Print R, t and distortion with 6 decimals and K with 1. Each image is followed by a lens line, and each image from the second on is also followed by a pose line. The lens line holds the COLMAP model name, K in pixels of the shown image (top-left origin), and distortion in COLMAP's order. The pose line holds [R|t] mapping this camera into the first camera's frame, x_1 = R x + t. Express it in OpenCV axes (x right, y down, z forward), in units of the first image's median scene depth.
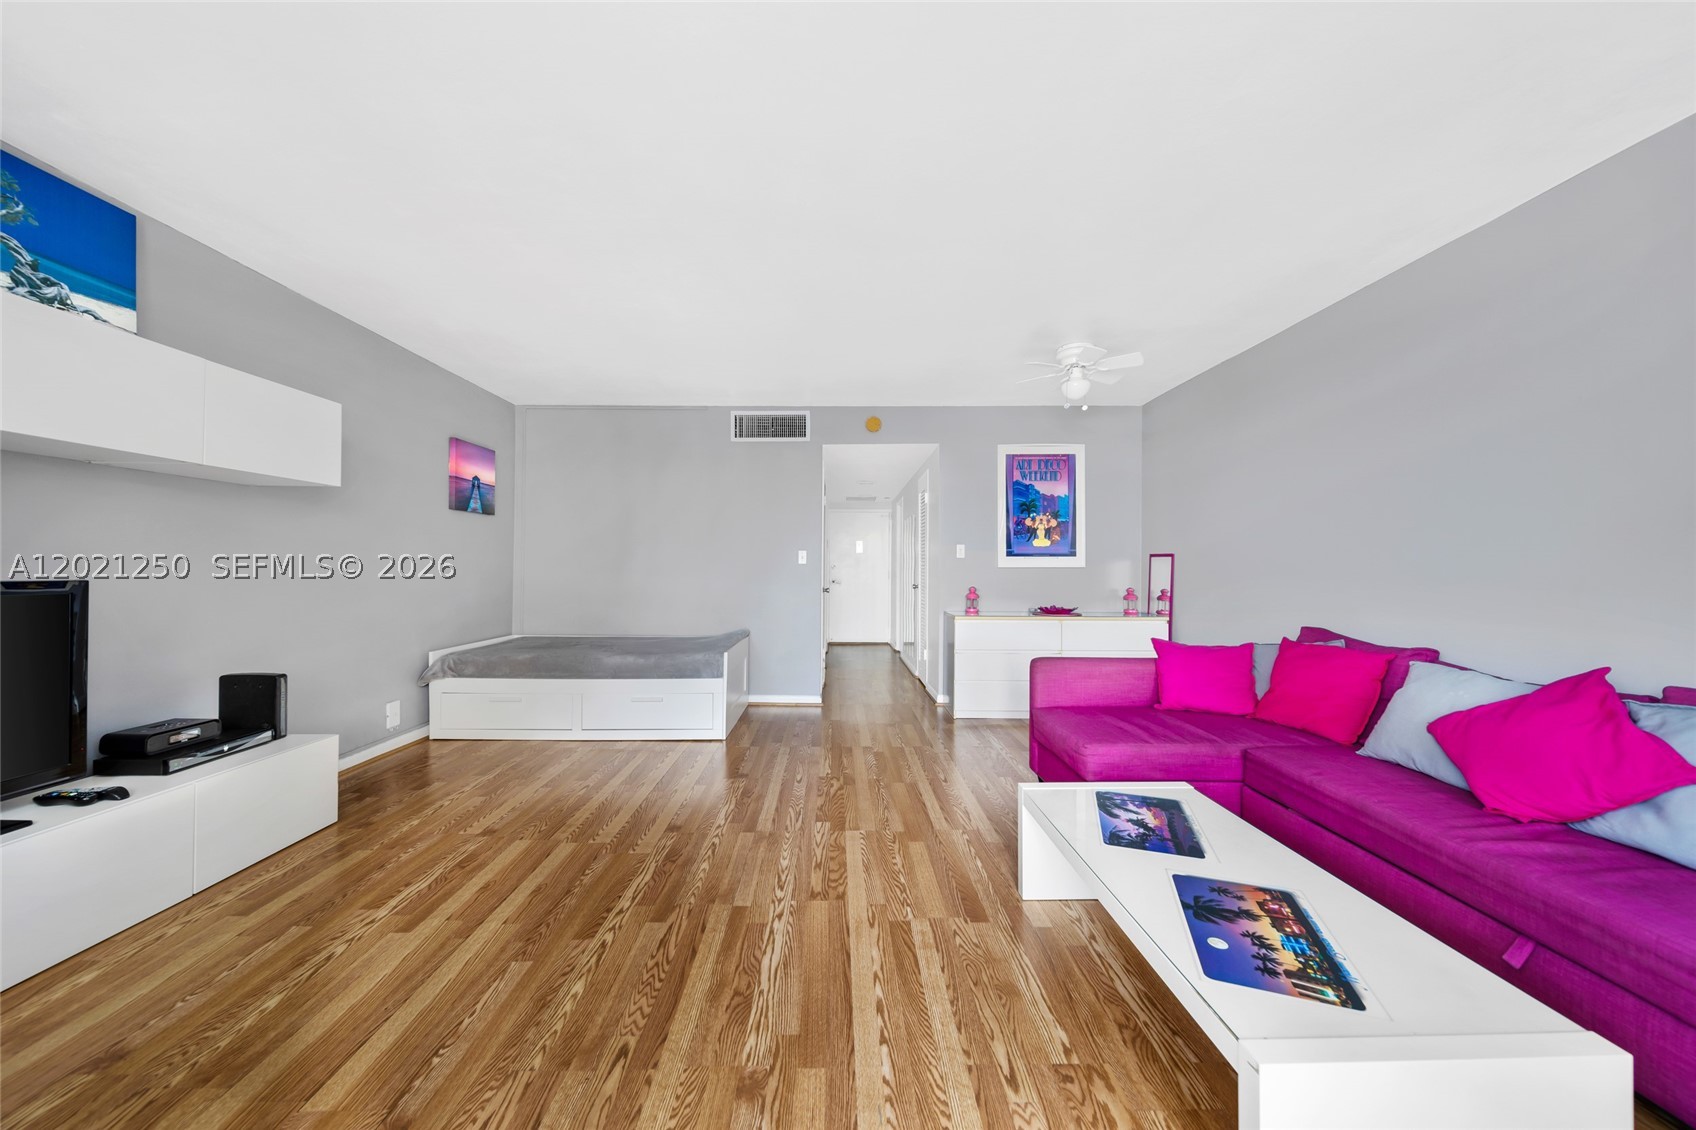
lens RADIAL K [[596.8, 0, 820.5], [0, 596.8, 547.4], [0, 0, 1]] dist [-0.002106, -0.000276]
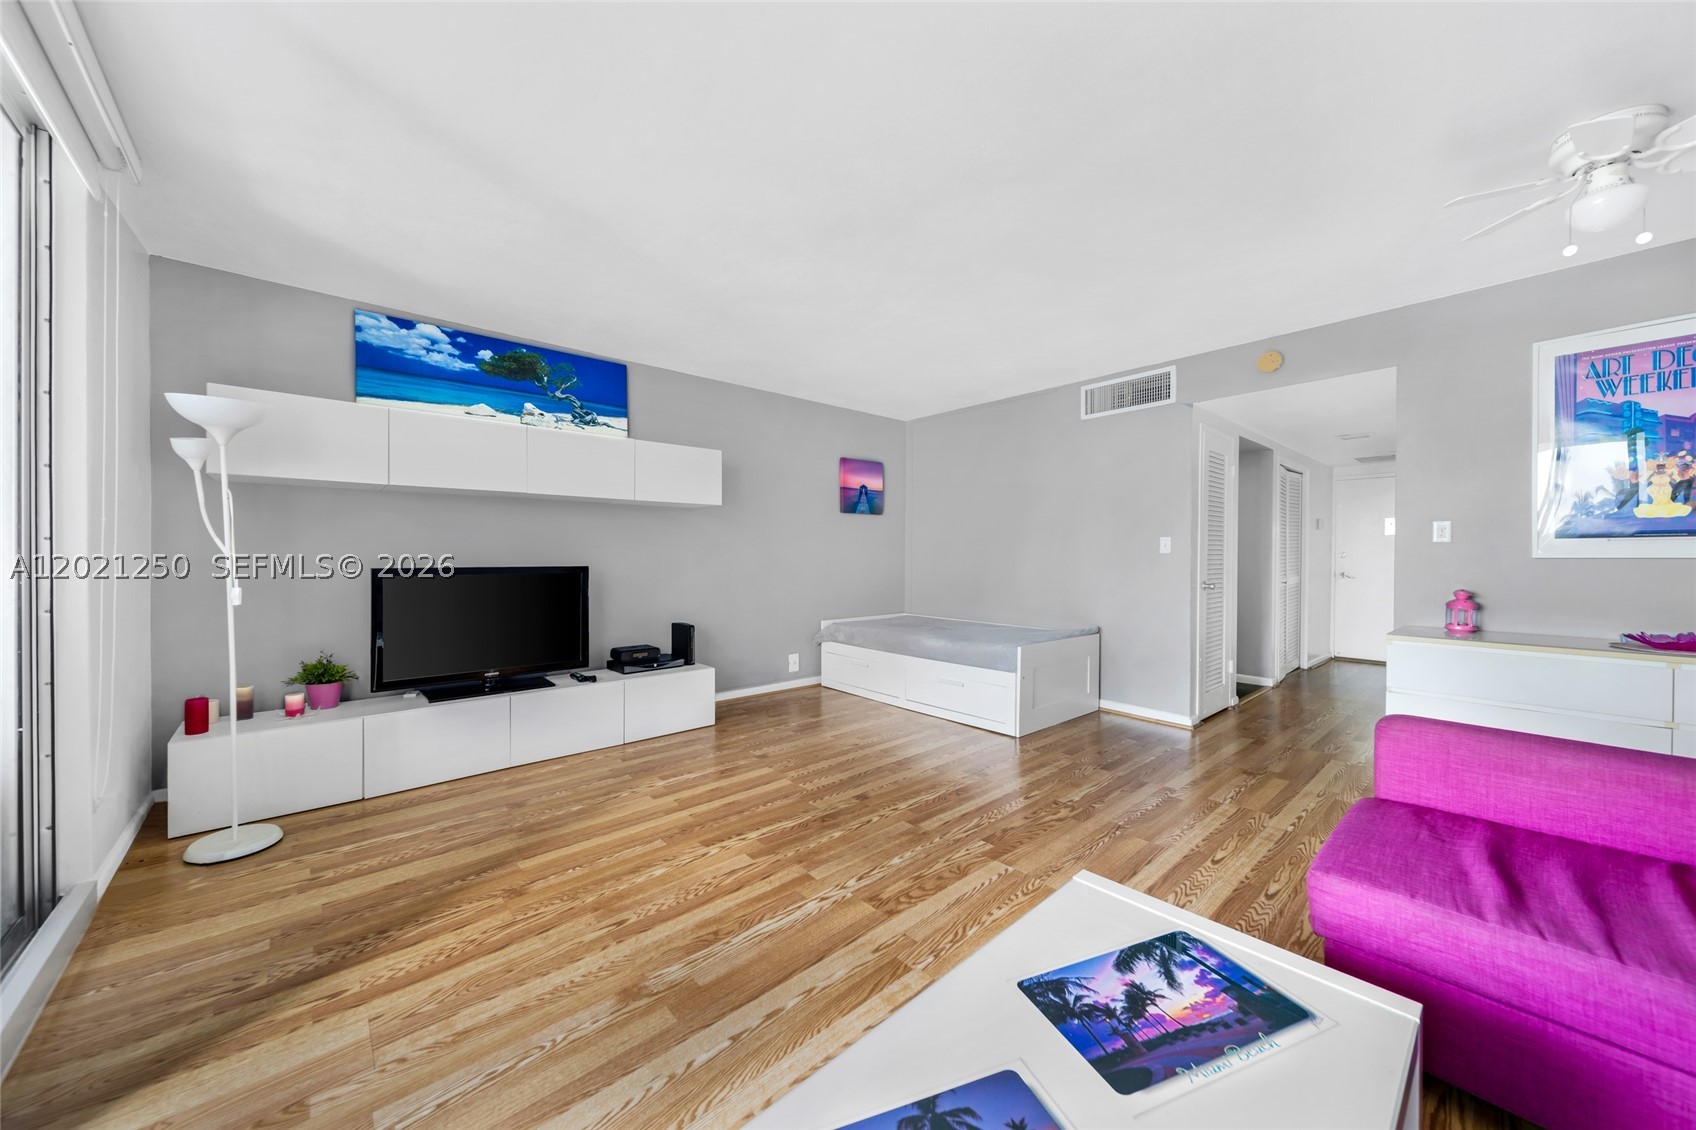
lens RADIAL K [[586.3, 0, 855.5], [0, 586.3, 560.3], [0, 0, 1]] dist [0.009229, -0.004033]
pose [[0.674729, 0.008548, -0.738016, 0.666782], [0.019571, 0.999374, 0.029468, 0.013945], [0.737806, -0.034327, 0.674139, 0.367346]]
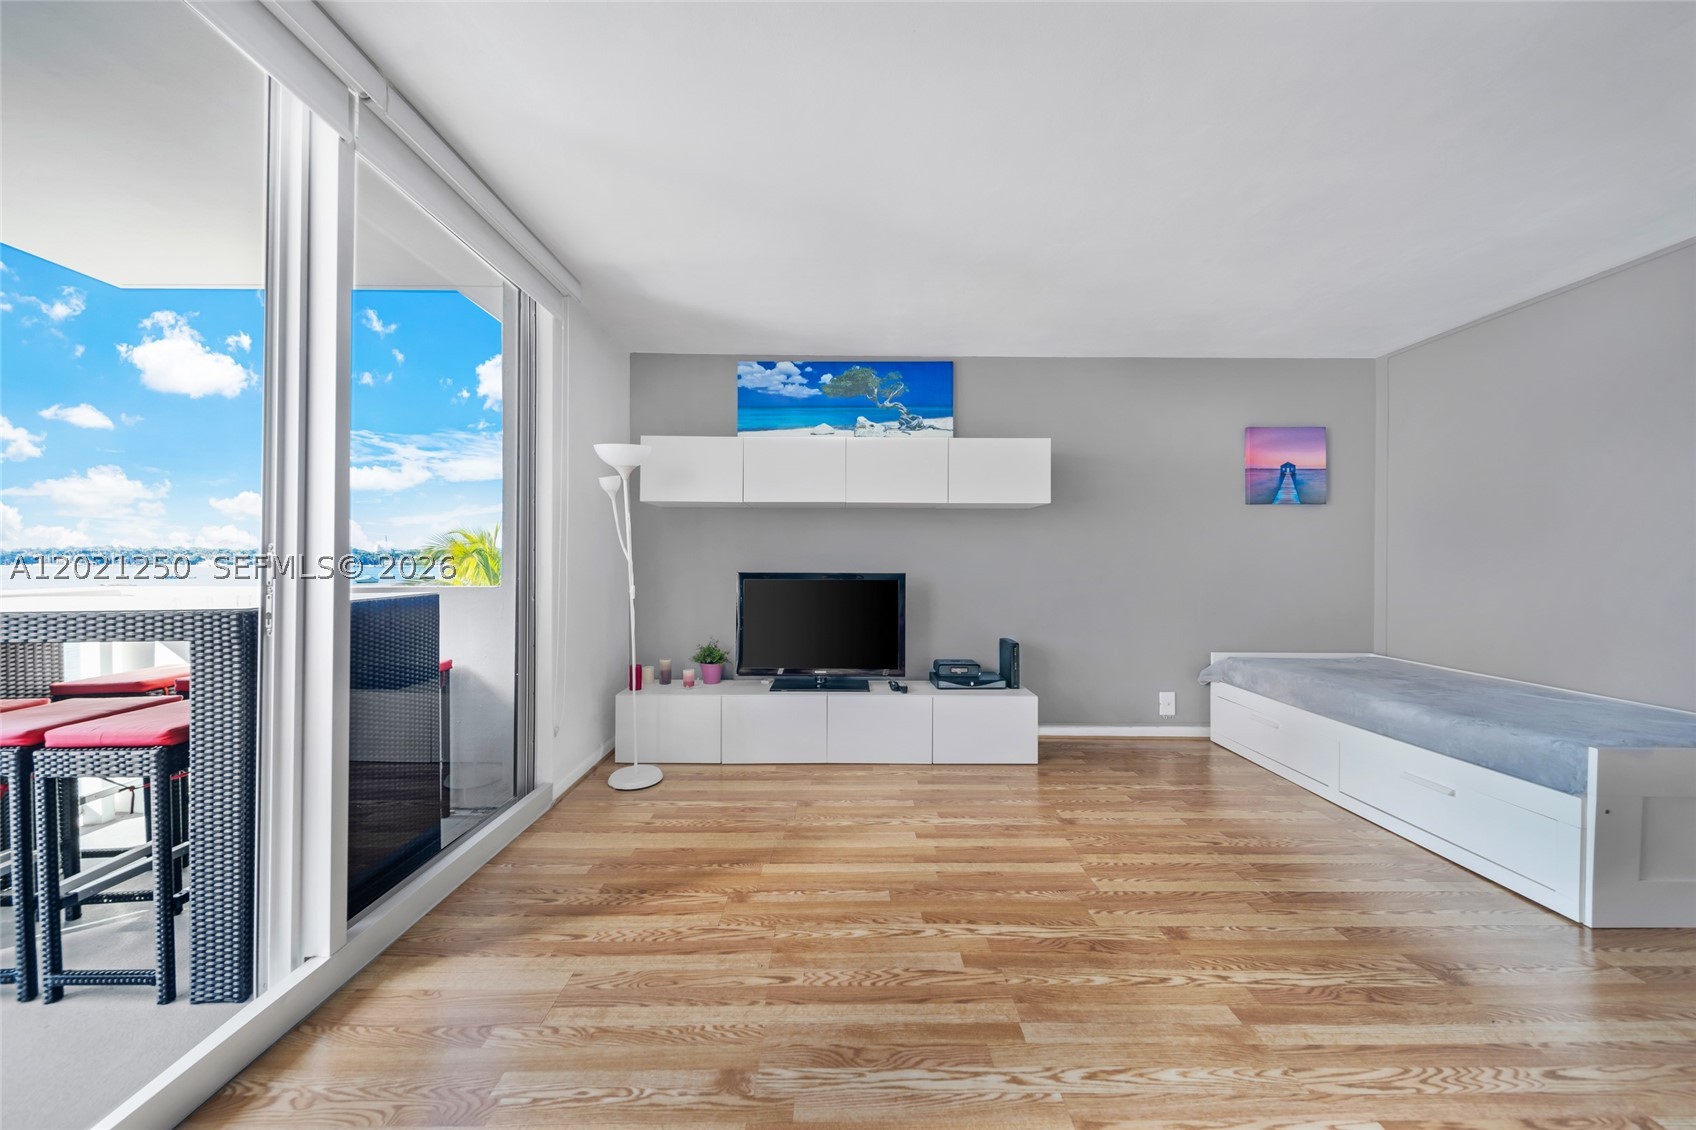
lens RADIAL K [[595.5, 0, 857.4], [0, 595.5, 562.0], [0, 0, 1]] dist [0.008710, -0.004121]
pose [[0.025611, 0.006559, -0.999650, 0.574294], [0.024485, 0.999674, 0.007187, 0.018009], [0.999372, -0.024660, 0.025442, 0.777615]]
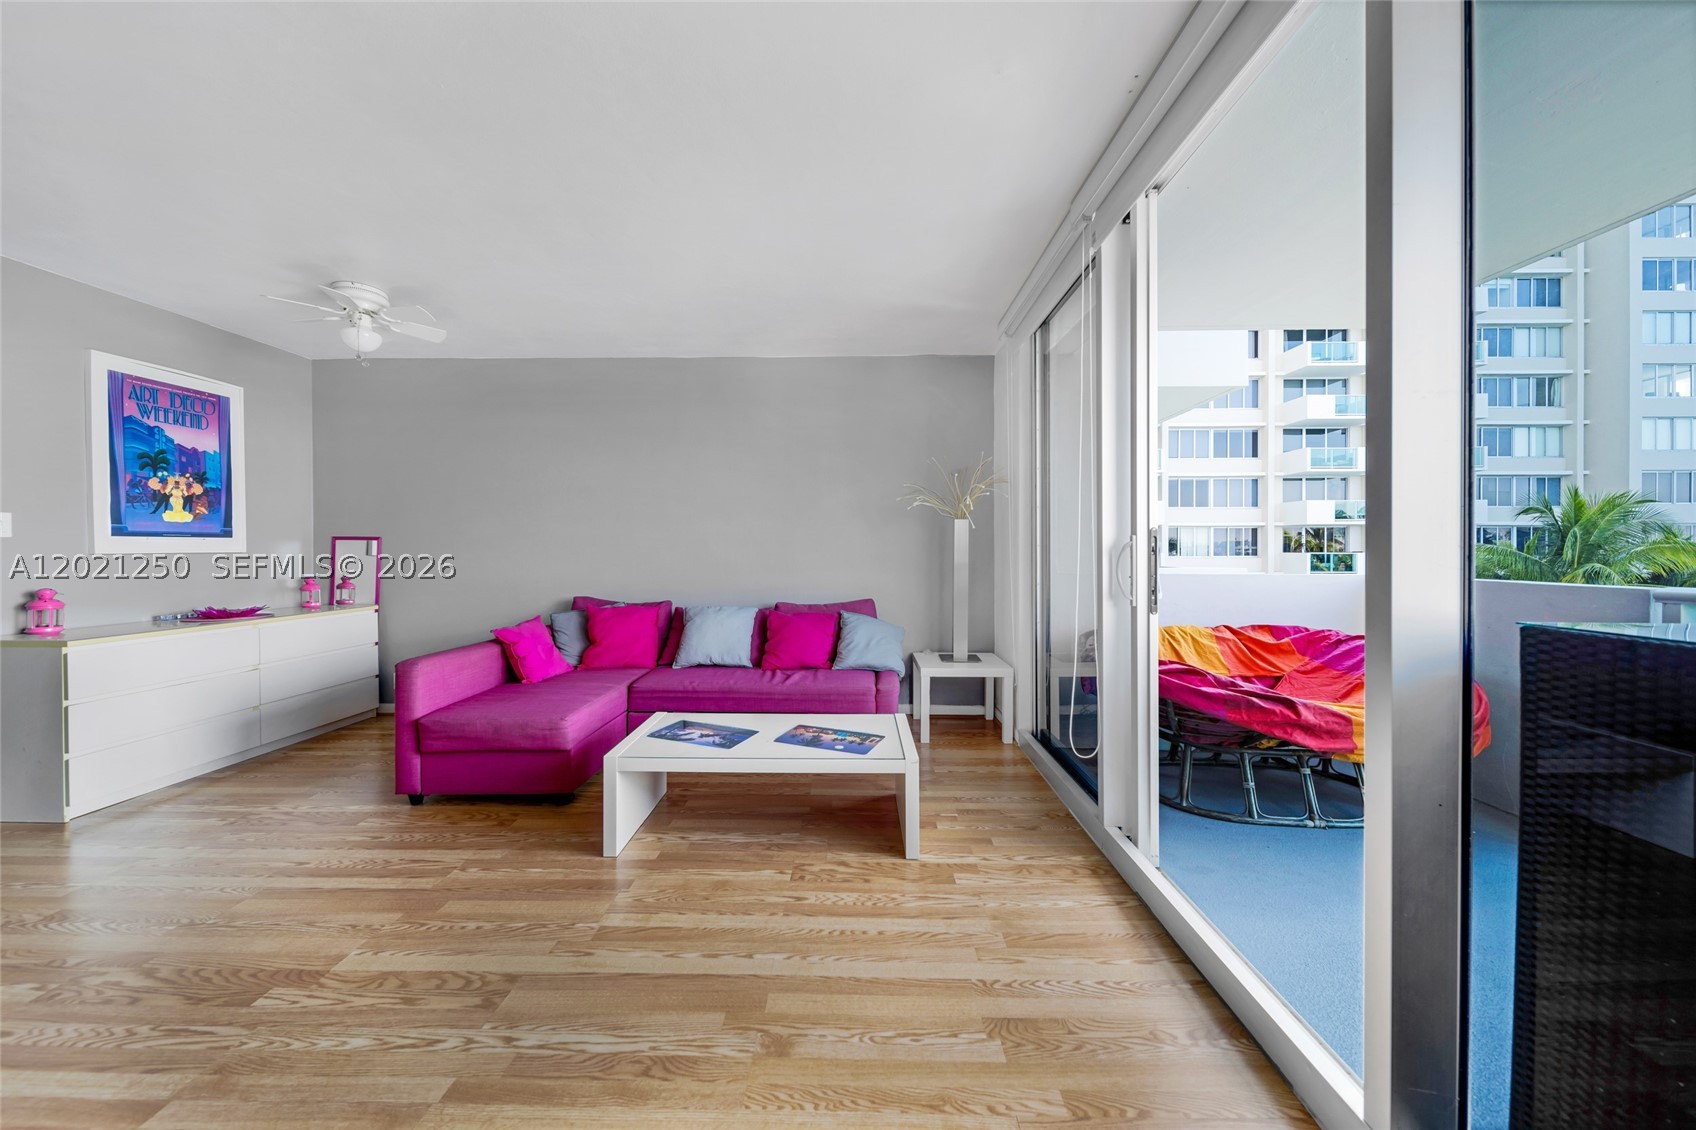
lens RADIAL K [[602.4, 0, 867.7], [0, 602.4, 555.0], [0, 0, 1]] dist [0.008610, -0.003653]
pose [[-0.012525, -0.010988, 0.999861, -0.756528], [-0.026998, 0.999579, 0.010647, 0.015957], [-0.999557, -0.026861, -0.012817, 0.566349]]
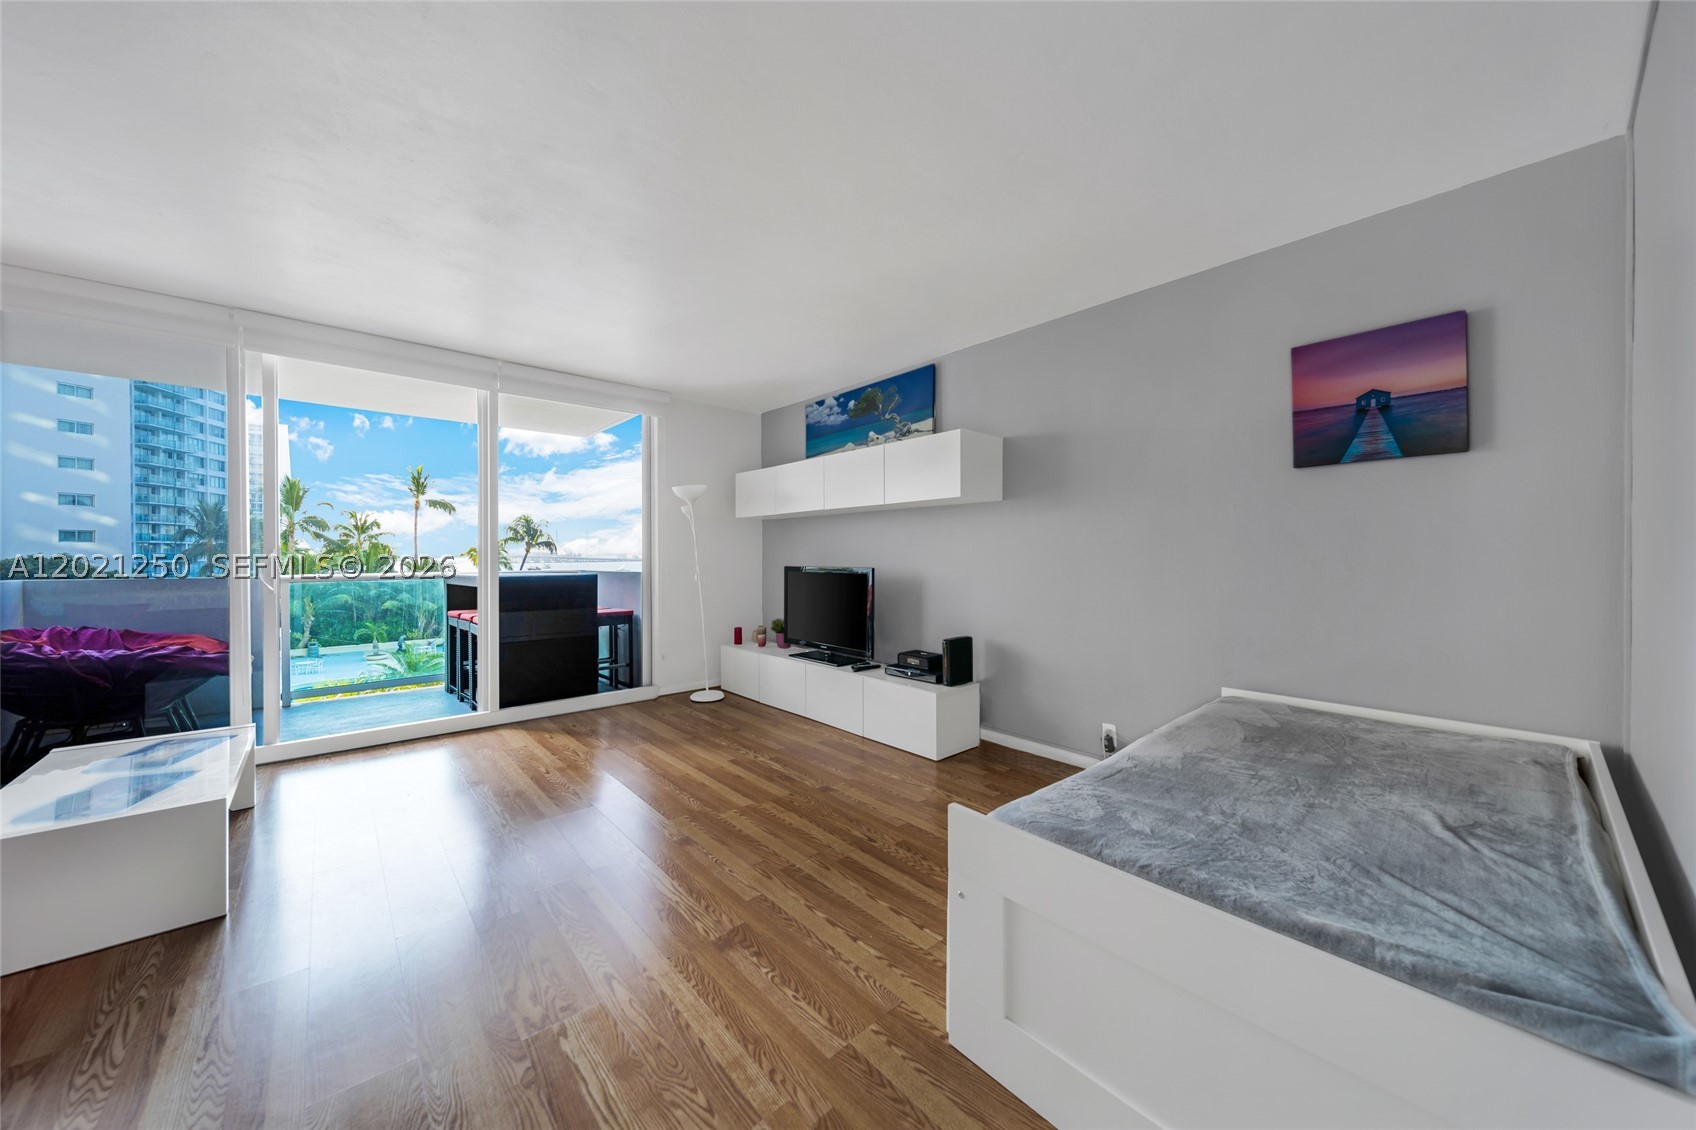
lens RADIAL K [[595.0, 0, 825.6], [0, 595.0, 563.5], [0, 0, 1]] dist [0.012023, -0.003930]
pose [[-0.751553, 0.010623, -0.659587, 0.246832], [0.021521, 0.999733, -0.008421, 0.065316], [0.659322, -0.020524, -0.751581, 2.343723]]
